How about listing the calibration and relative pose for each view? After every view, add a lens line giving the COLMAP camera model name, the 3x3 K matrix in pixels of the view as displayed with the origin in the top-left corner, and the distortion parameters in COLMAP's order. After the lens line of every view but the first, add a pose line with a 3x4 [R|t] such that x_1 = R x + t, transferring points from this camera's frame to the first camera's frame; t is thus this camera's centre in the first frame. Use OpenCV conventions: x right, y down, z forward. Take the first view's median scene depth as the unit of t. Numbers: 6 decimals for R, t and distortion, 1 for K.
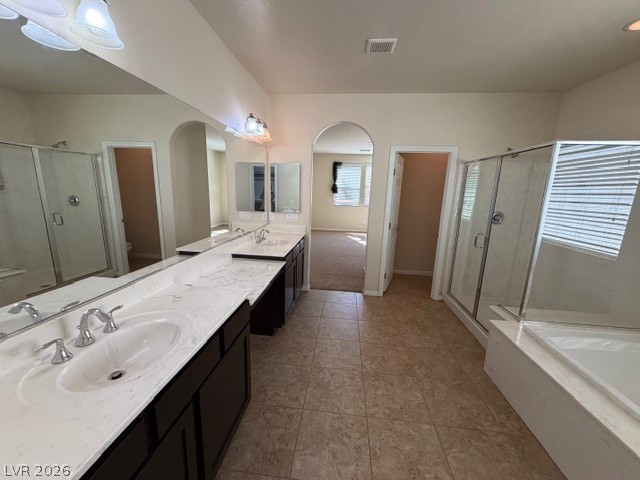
lens RADIAL K [[255.3, 0, 318.9], [0, 255.3, 240.9], [0, 0, 1]] dist [-0.000502, -0.000006]
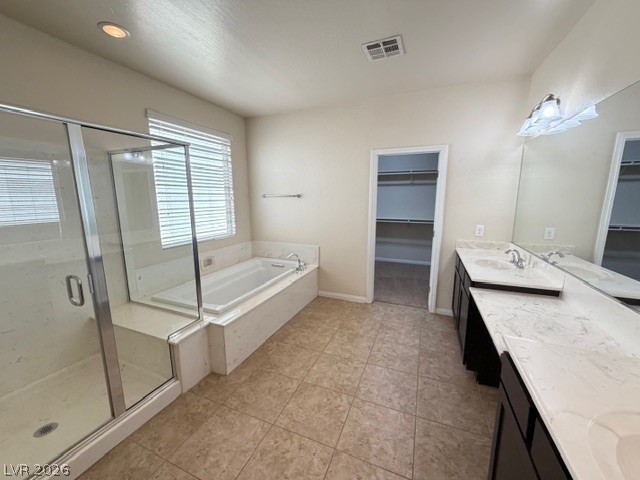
lens RADIAL K [[255.3, 0, 318.9], [0, 255.3, 240.9], [0, 0, 1]] dist [-0.000502, -0.000006]
pose [[-0.956681, -0.077384, 0.280665, 0.076548], [0.031790, 0.930498, 0.364915, -0.309471], [-0.289397, 0.358030, -0.887730, 1.545938]]
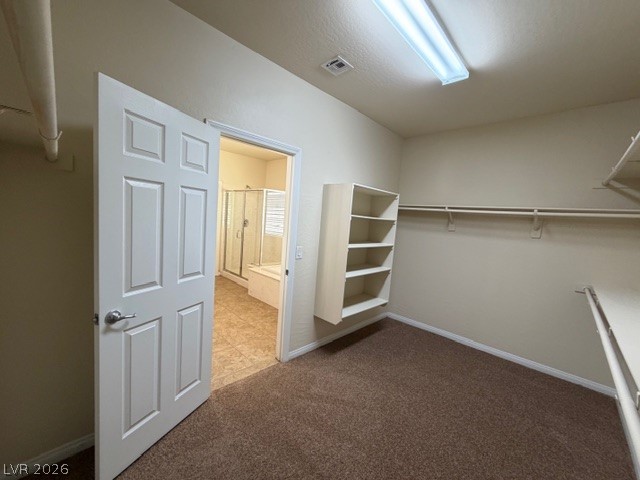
lens RADIAL K [[255.3, 0, 318.9], [0, 255.3, 240.9], [0, 0, 1]] dist [-0.000502, -0.000006]
pose [[0.618378, -0.053116, 0.784084, -0.571825], [0.099216, 0.995007, -0.010844, 0.154203], [-0.779593, 0.084499, 0.620560, -0.732148]]
